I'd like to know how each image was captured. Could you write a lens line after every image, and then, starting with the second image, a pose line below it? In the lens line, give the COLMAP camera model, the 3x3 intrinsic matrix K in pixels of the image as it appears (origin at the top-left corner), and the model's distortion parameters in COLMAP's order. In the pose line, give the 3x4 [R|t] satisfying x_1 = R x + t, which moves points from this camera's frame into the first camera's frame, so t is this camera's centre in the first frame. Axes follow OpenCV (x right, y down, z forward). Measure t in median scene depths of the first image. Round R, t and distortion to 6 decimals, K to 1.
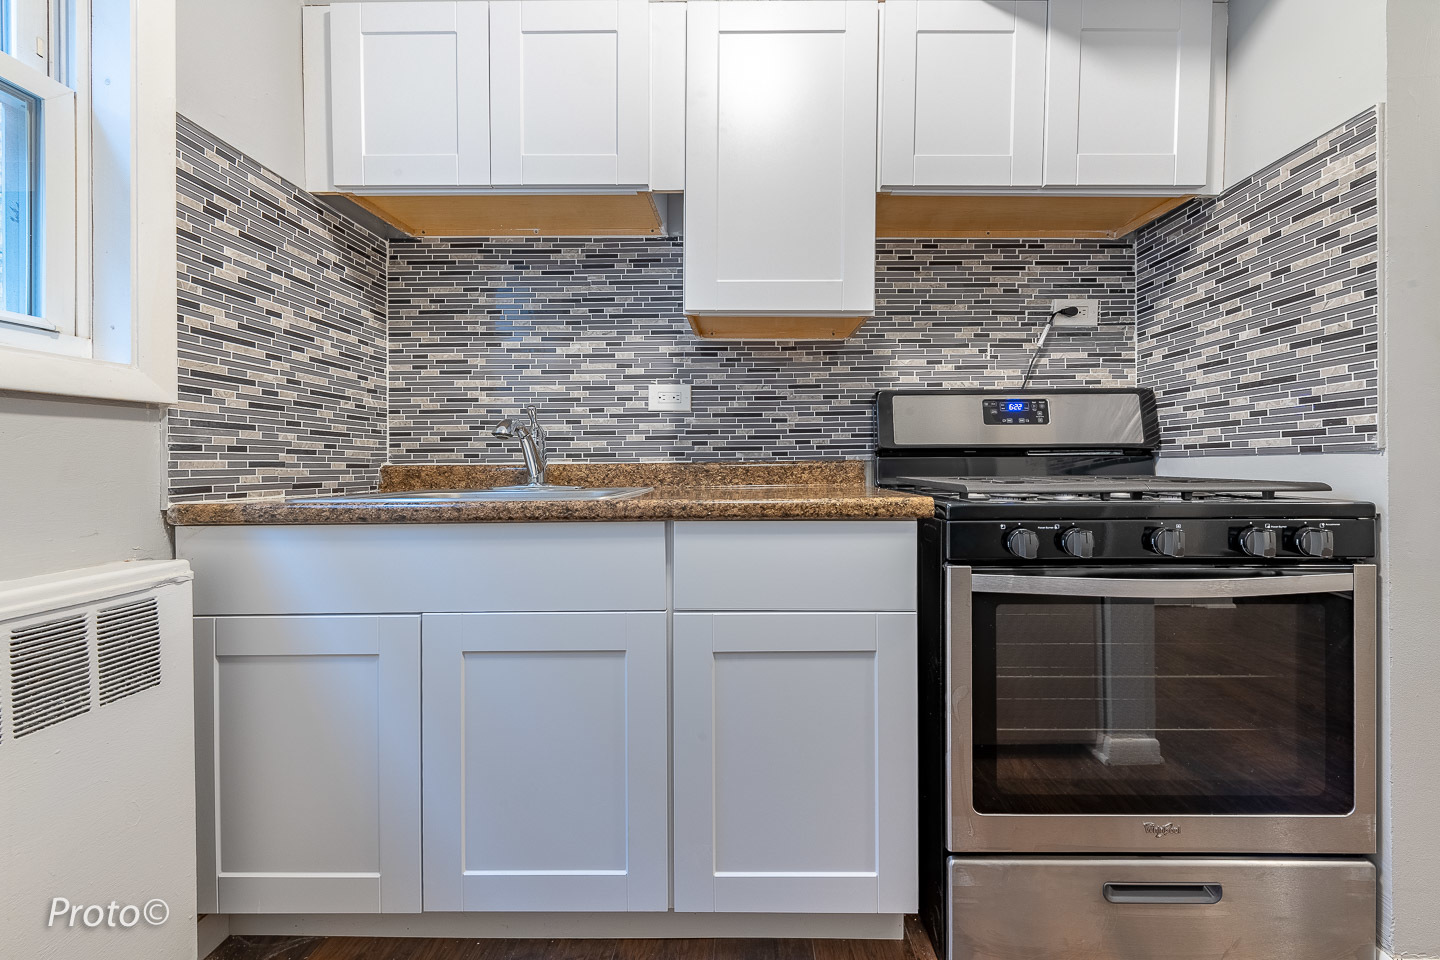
lens RADIAL K [[565.6, 0, 738.5], [0, 565.6, 459.9], [0, 0, 1]] dist [0.012519, -0.000565]
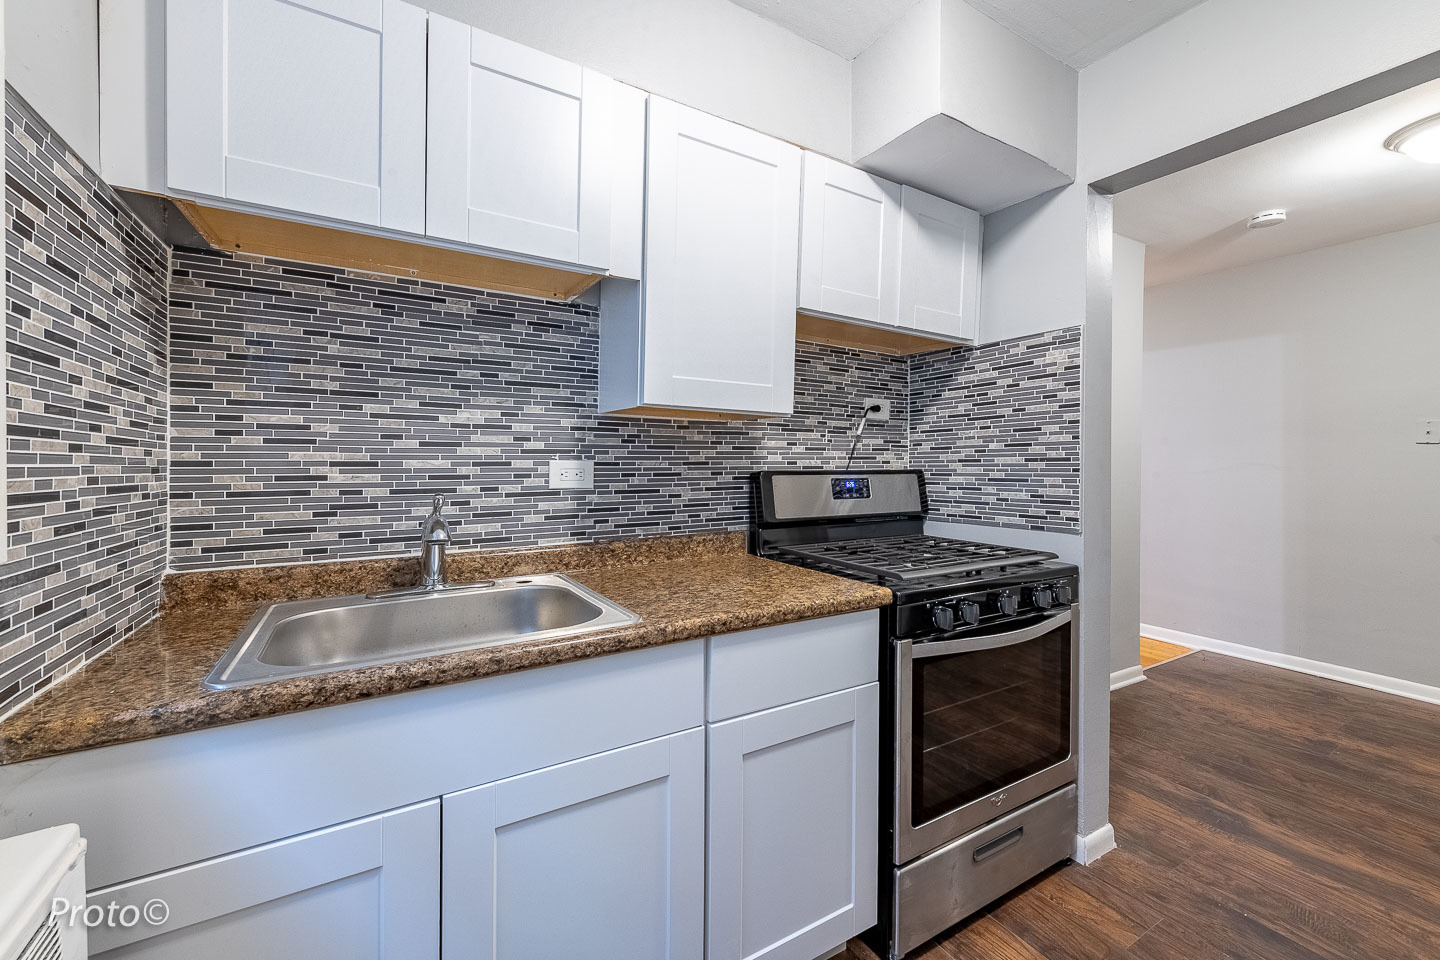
lens RADIAL K [[570.9, 0, 690.0], [0, 570.9, 464.1], [0, 0, 1]] dist [0.013668, -0.000608]
pose [[0.864550, 0.003900, 0.502531, -0.432196], [-0.008138, 0.999947, 0.006240, -0.135703], [-0.502480, -0.009484, 0.864537, 0.080613]]
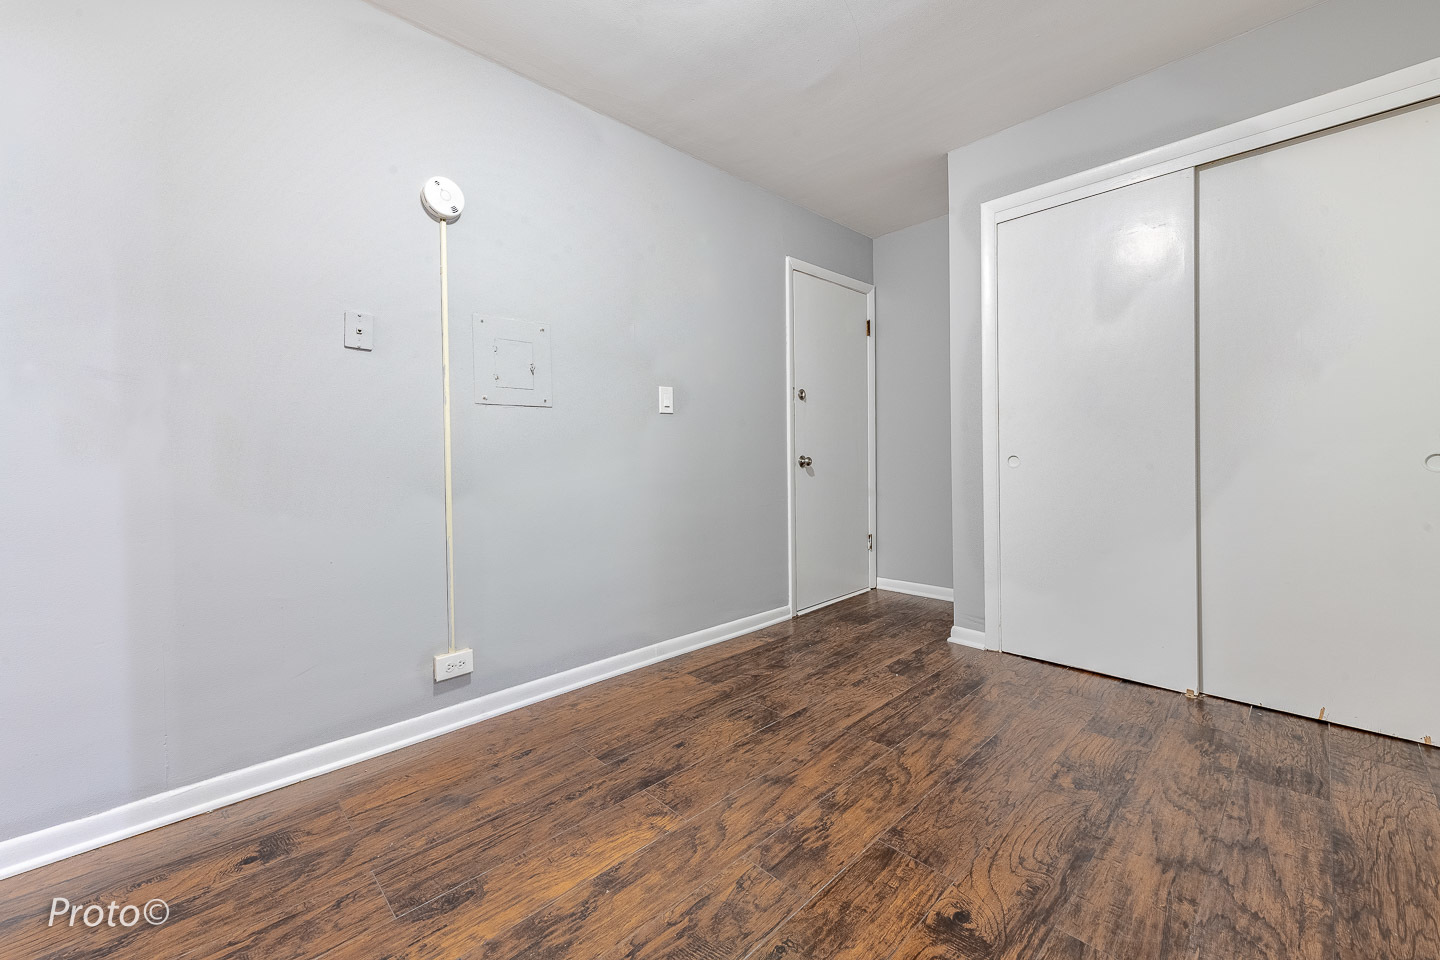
lens RADIAL K [[586.9, 0, 731.8], [0, 586.9, 456.7], [0, 0, 1]] dist [0.011892, -0.000299]
pose [[-0.709522, 0.020466, 0.704386, 1.026687], [0.022351, 0.999729, -0.006533, 0.018036], [-0.704329, 0.011109, -0.709787, 0.756533]]
